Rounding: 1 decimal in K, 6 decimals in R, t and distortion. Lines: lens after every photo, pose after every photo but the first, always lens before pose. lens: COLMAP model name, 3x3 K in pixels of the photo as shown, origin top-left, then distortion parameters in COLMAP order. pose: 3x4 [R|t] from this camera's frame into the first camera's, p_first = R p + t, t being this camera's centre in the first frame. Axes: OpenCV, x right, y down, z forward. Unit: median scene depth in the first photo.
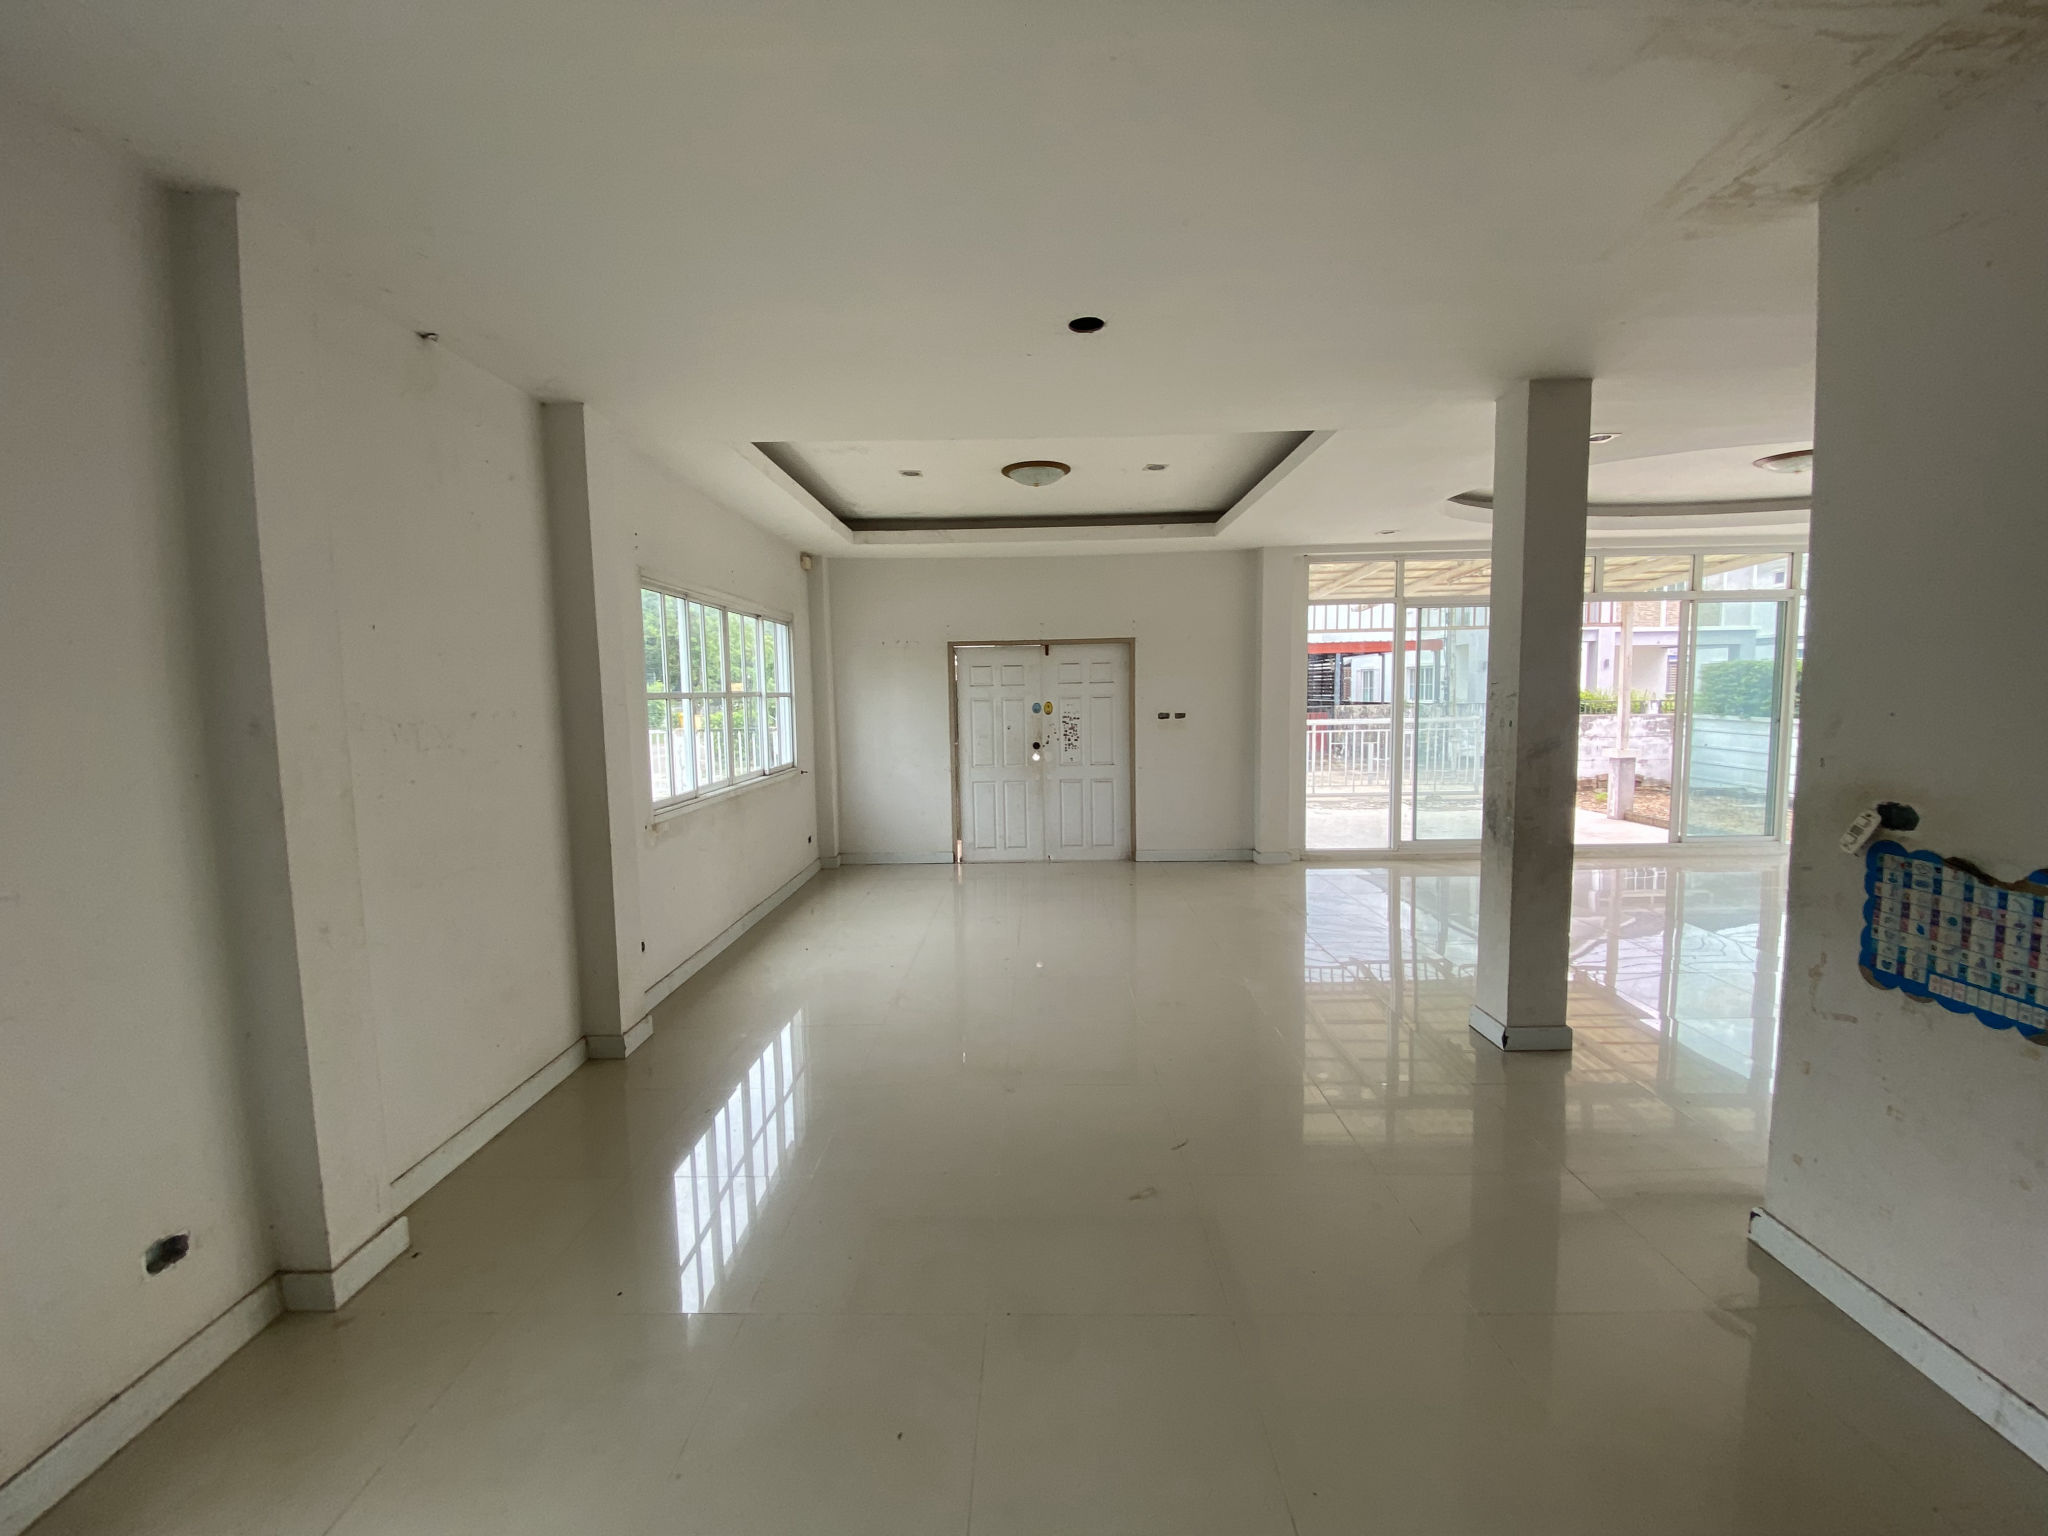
lens RADIAL K [[826.5, 0, 1022.1], [0, 826.5, 765.7], [0, 0, 1]] dist [-0.000043, 0.000065]
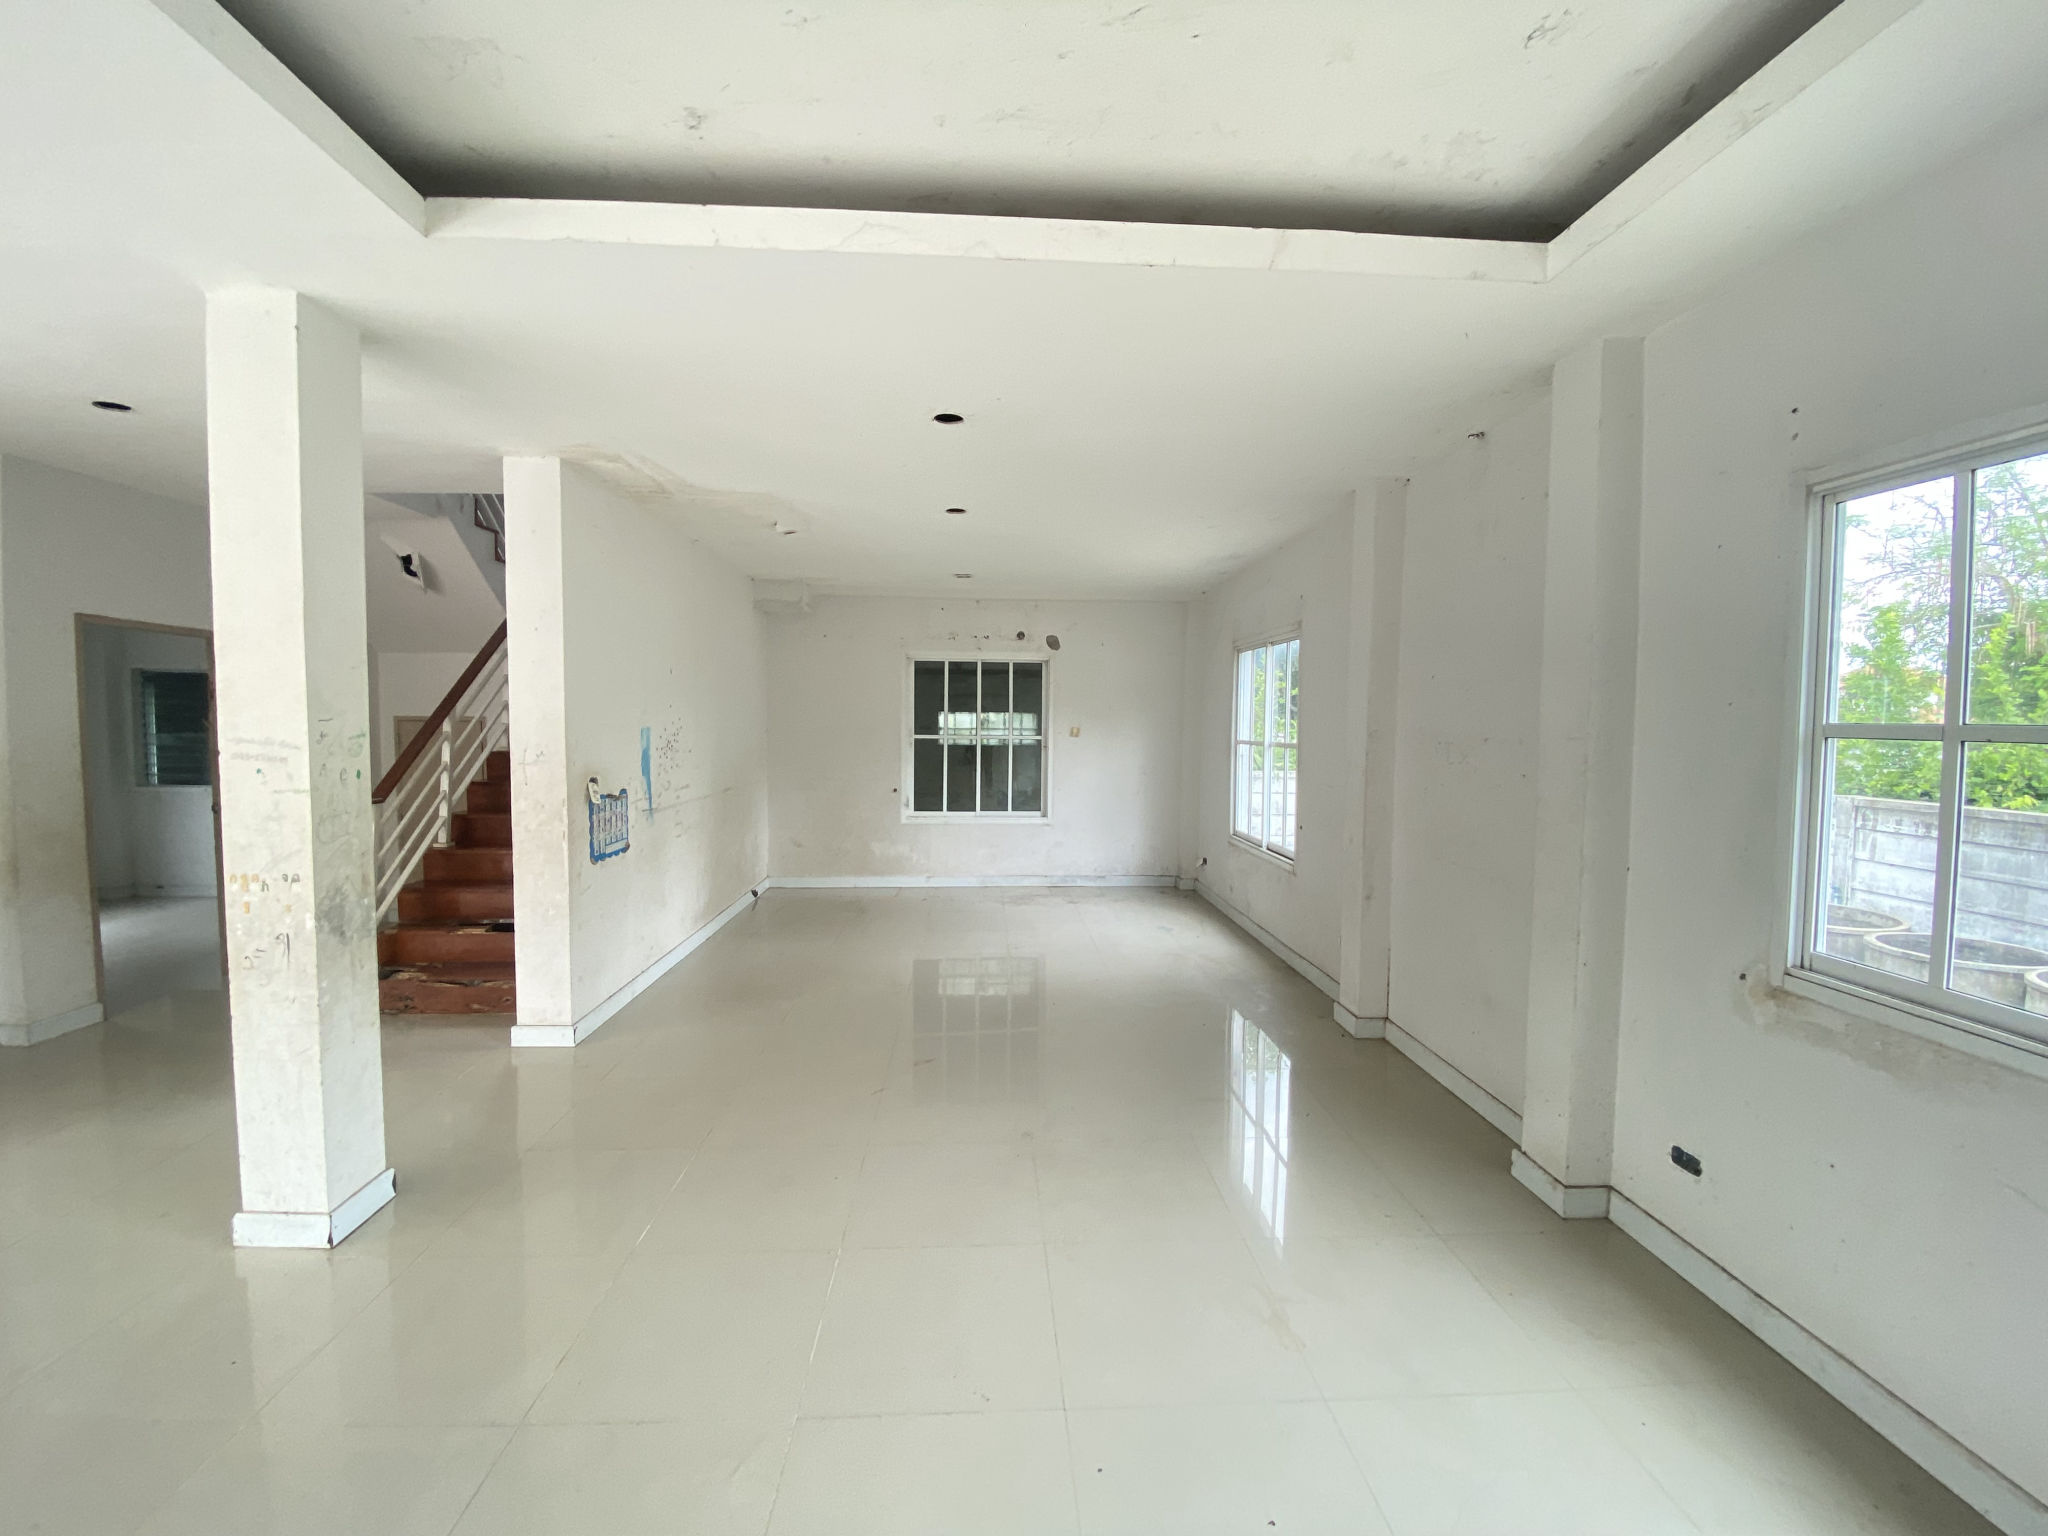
lens RADIAL K [[826.5, 0, 1021.5], [0, 826.5, 761.7], [0, 0, 1]] dist [-0.000043, 0.000065]
pose [[-0.996973, 0.009481, -0.077172, 0.095006], [-0.001551, 0.989914, 0.141659, -0.278907], [0.077737, 0.141350, -0.986903, 2.956663]]
